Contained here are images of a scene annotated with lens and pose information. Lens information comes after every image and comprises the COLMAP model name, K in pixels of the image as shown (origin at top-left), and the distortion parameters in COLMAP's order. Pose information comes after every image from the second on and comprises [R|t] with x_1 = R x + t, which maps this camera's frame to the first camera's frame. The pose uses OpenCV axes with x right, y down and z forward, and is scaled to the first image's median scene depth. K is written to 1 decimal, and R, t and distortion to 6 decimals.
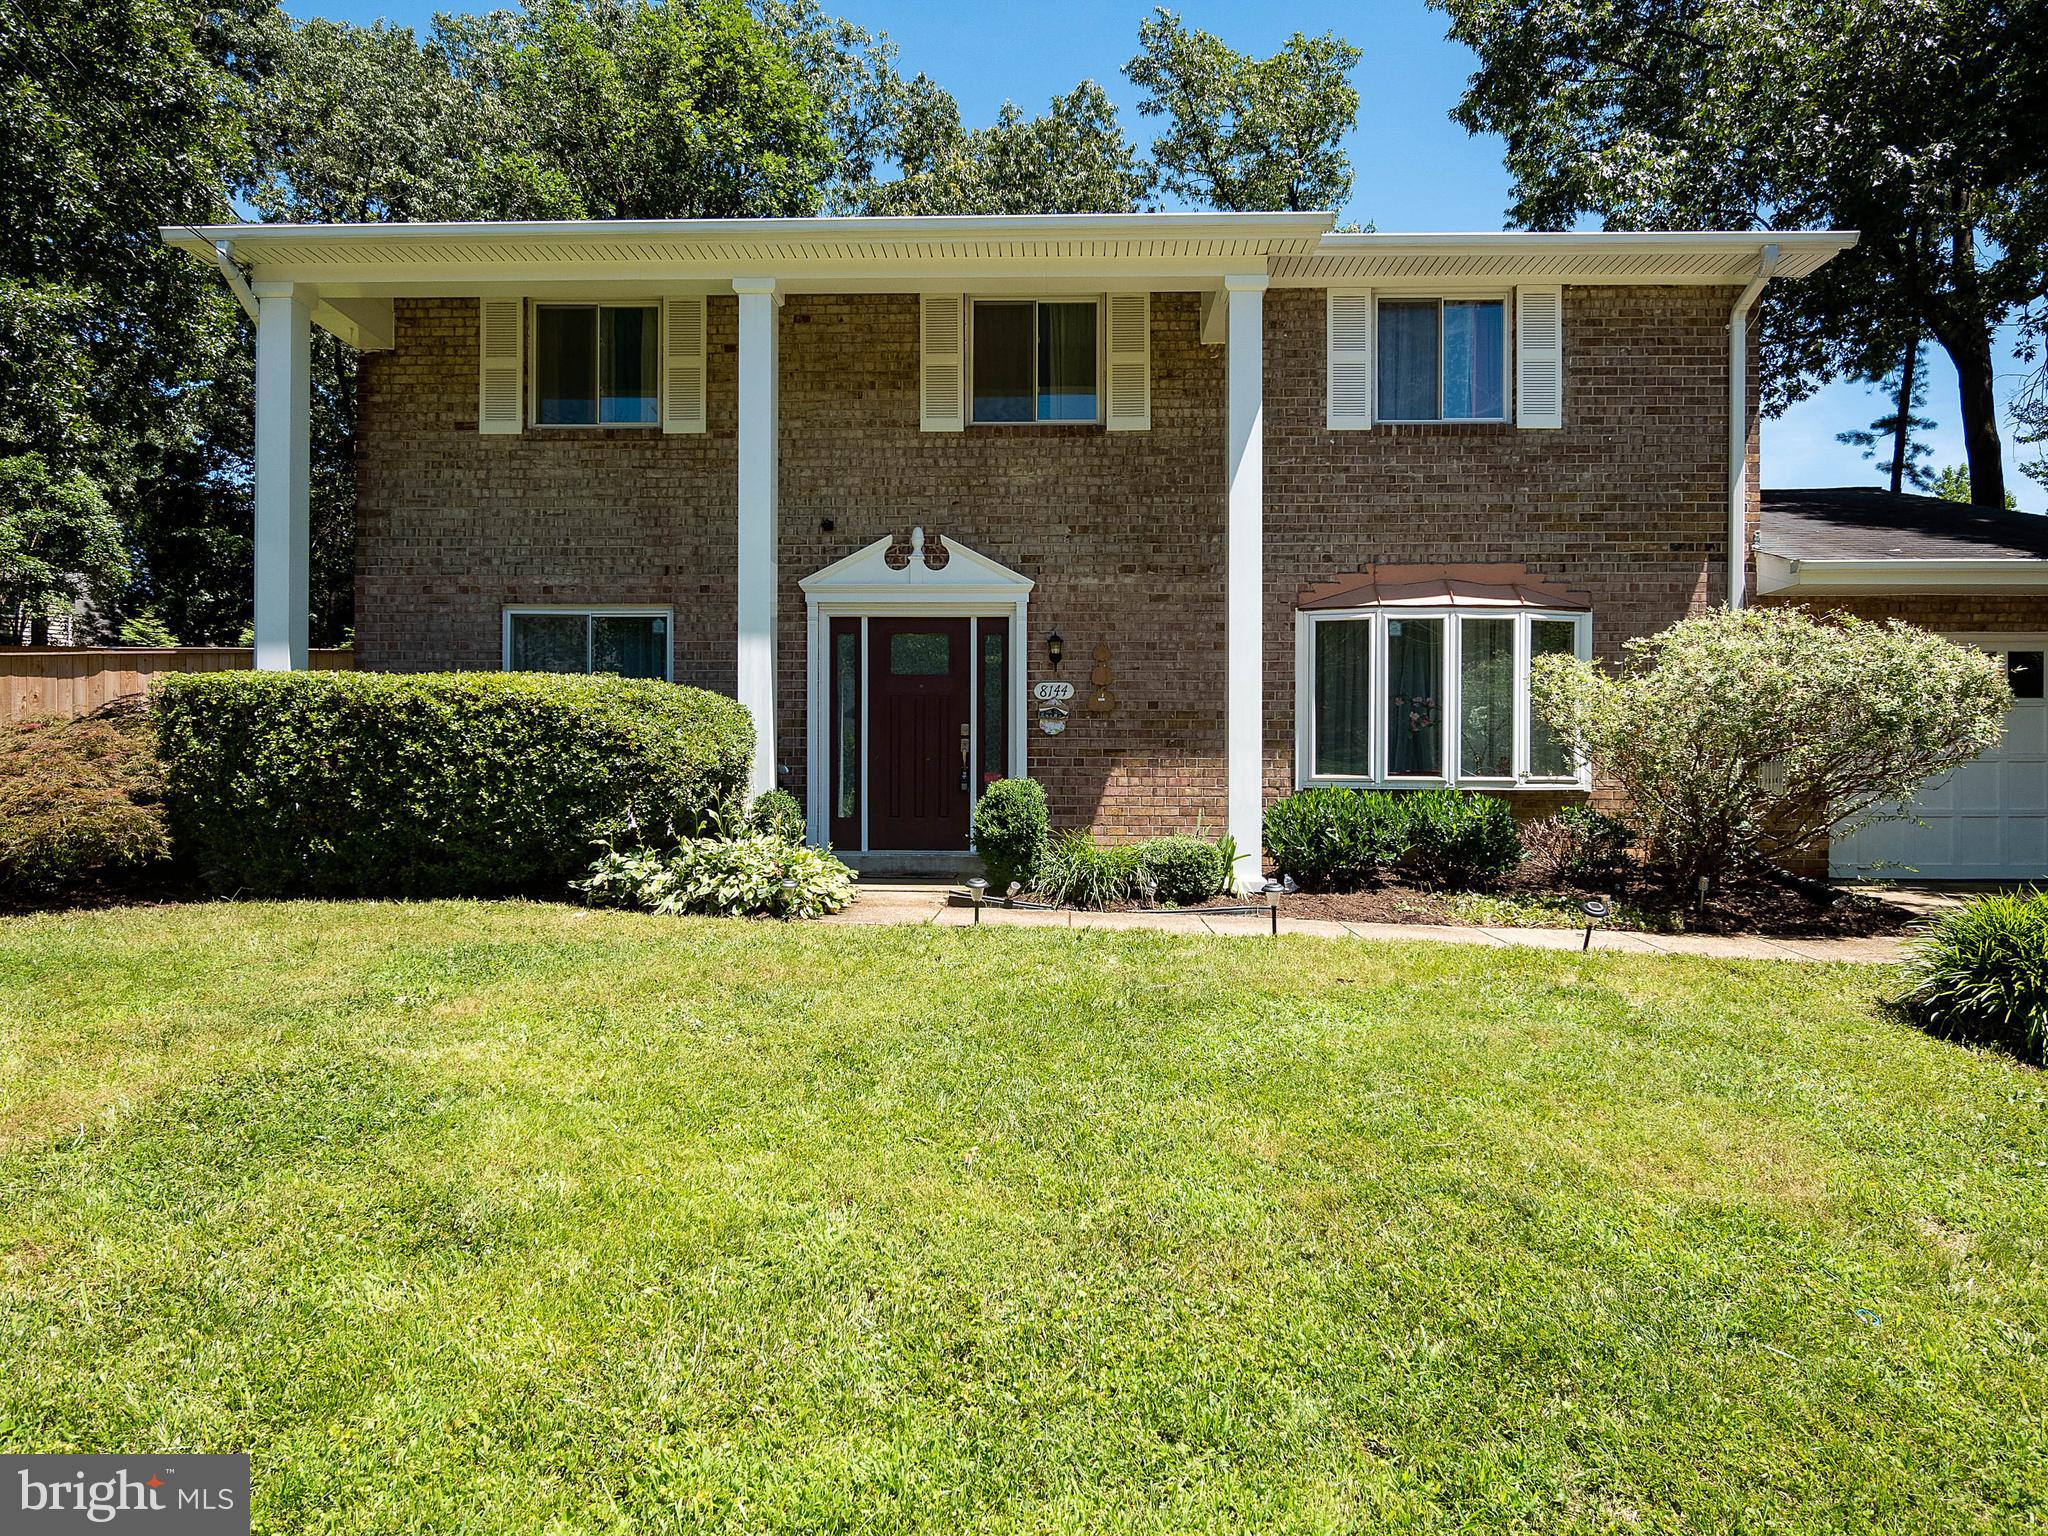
lens RADIAL K [[1191.1, 0, 1027.2], [0, 1191.1, 768.6], [0, 0, 1]] dist [0.003266, 0.001263]
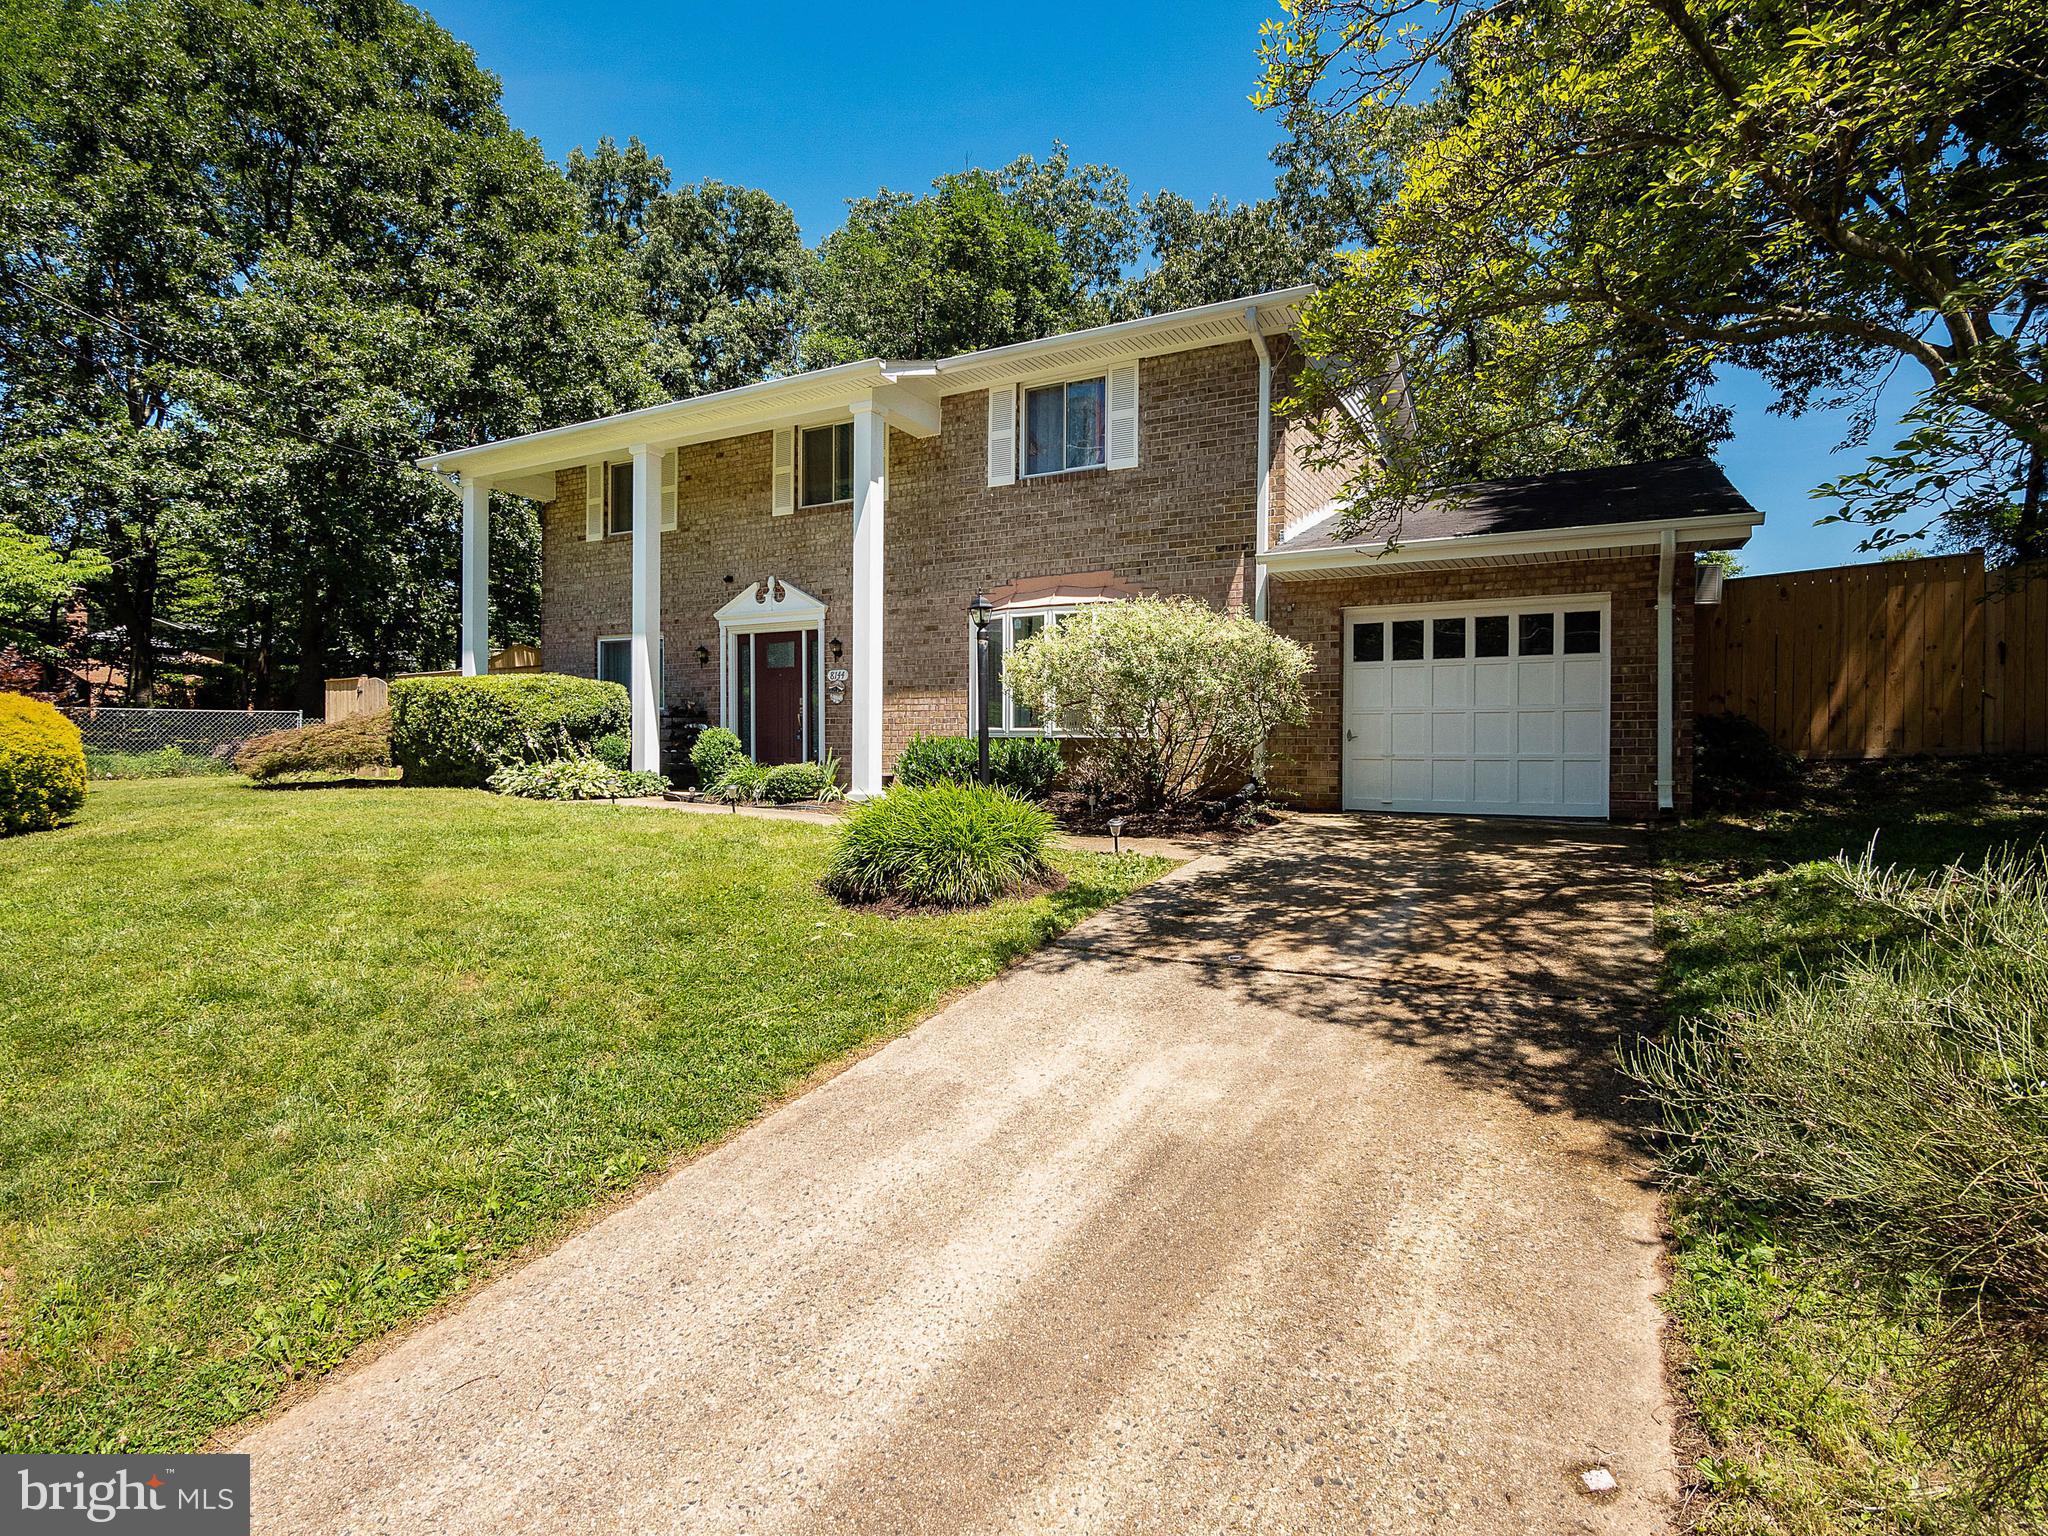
lens RADIAL K [[1084.3, 0, 1022.3], [0, 1084.3, 756.9], [0, 0, 1]] dist [0.007491, 0.000406]
pose [[0.880419, 0.005041, -0.474169, 0.907691], [-0.002340, 0.999978, 0.006286, 0.031633], [0.474190, -0.004425, 0.880411, -0.131016]]
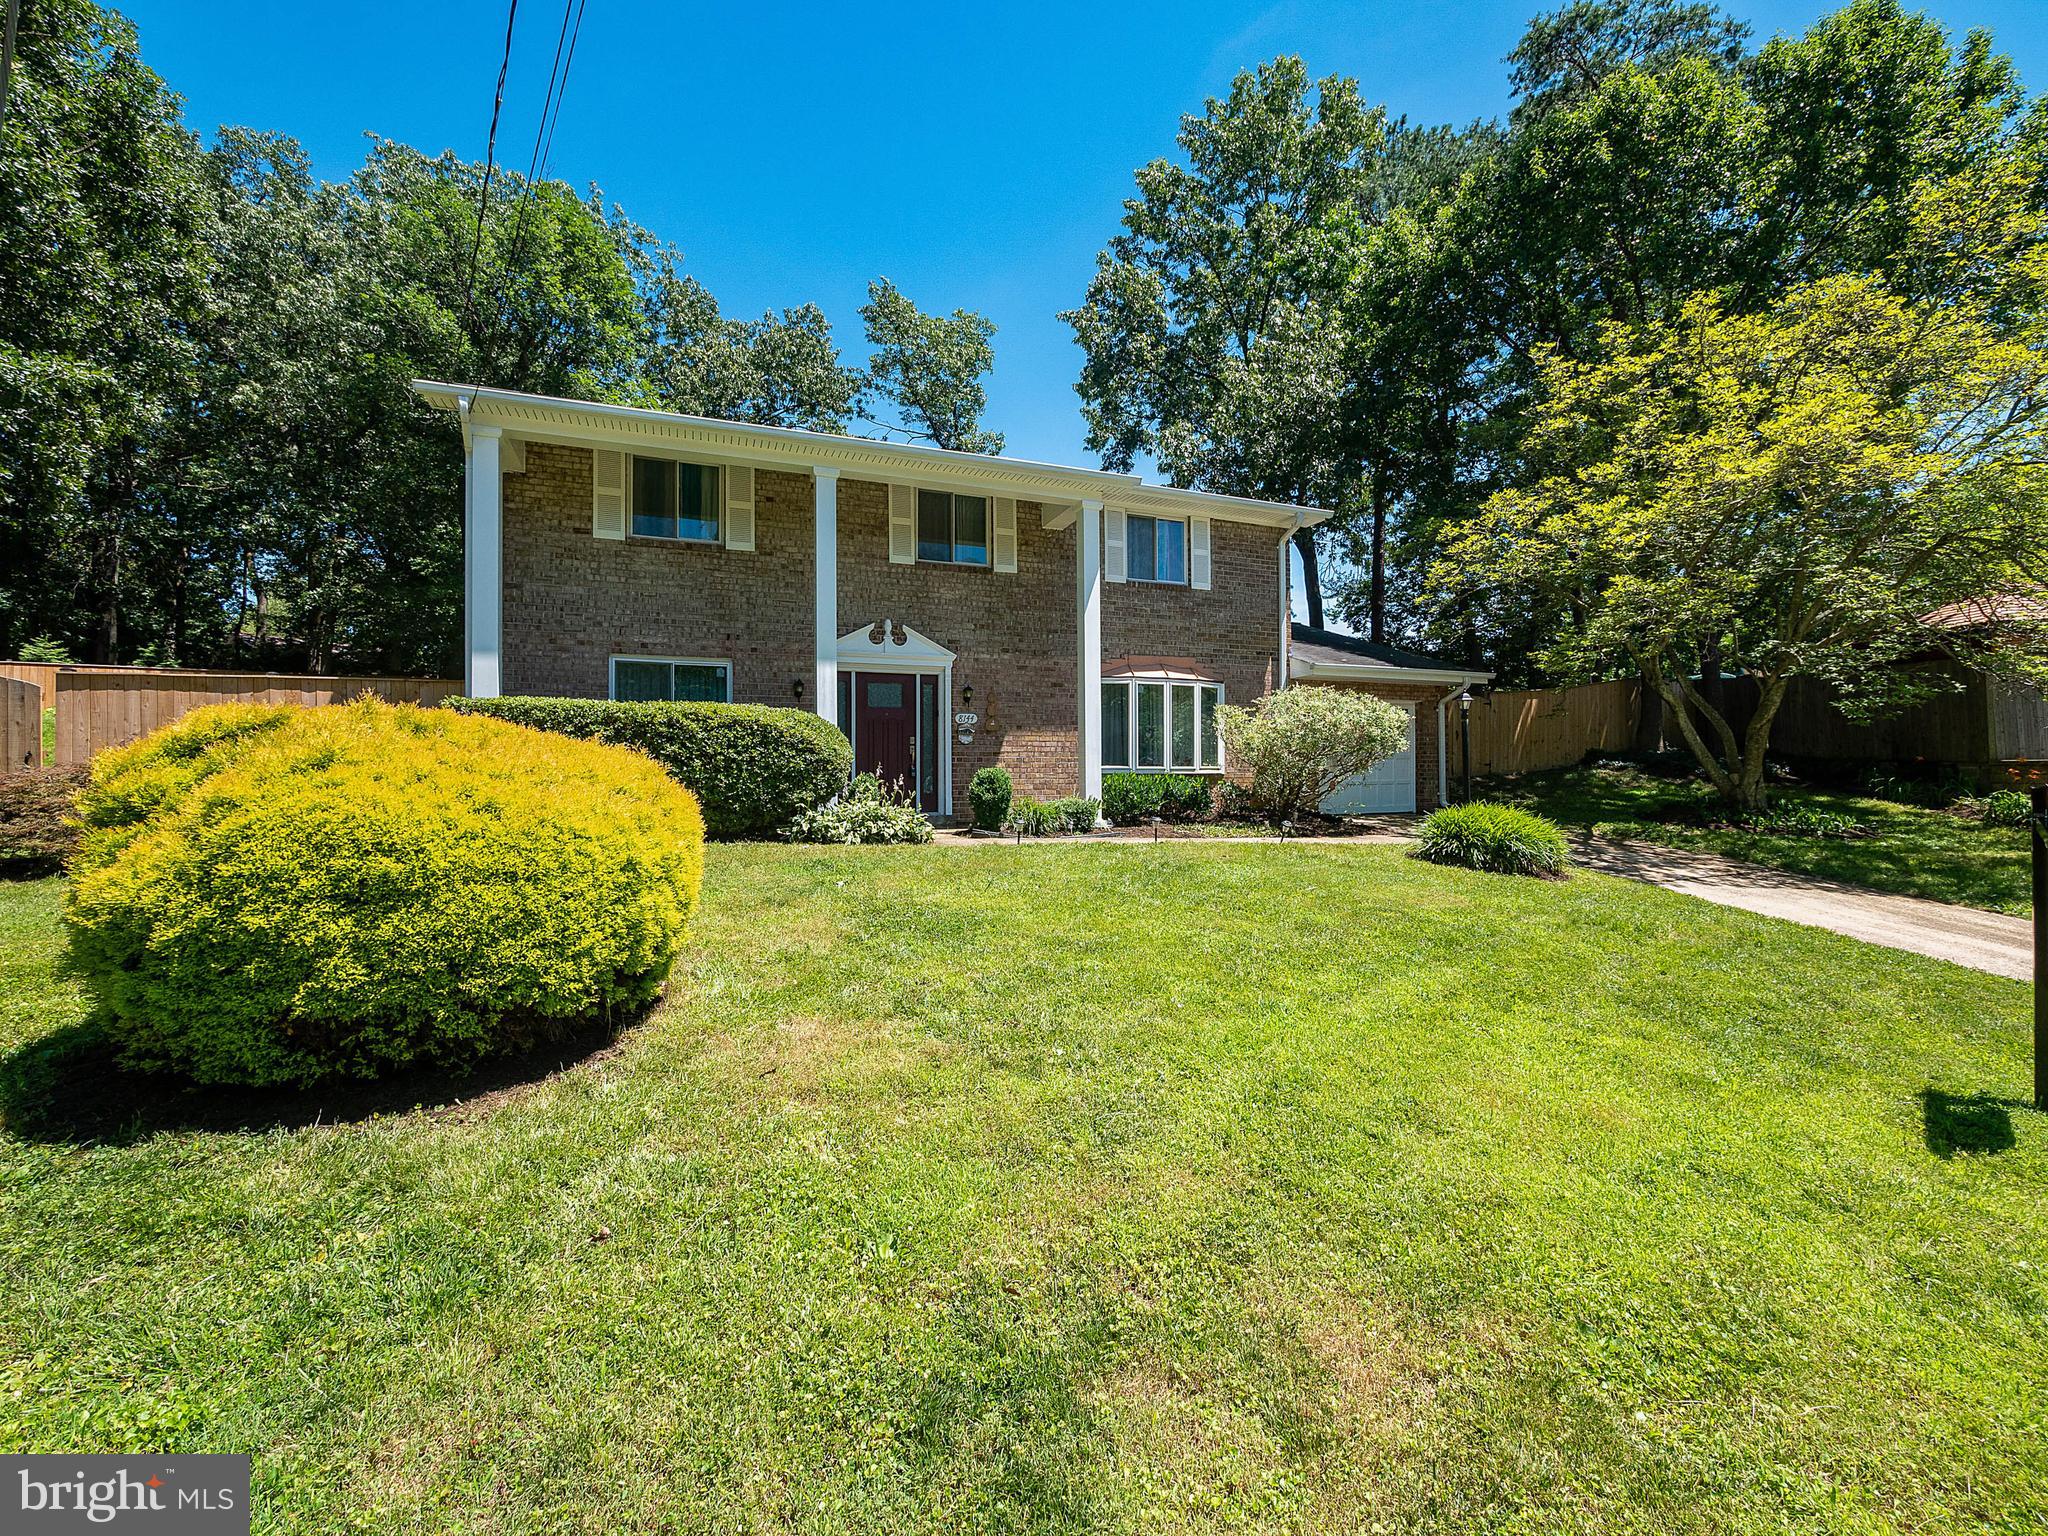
lens RADIAL K [[822.0, 0, 1019.5], [0, 822.0, 766.1], [0, 0, 1]] dist [-0.004551, -0.000020]
pose [[0.925055, -0.004728, 0.379805, -0.363024], [0.006636, 0.999971, -0.003714, 0.009218], [-0.379776, 0.005956, 0.925059, -0.138270]]
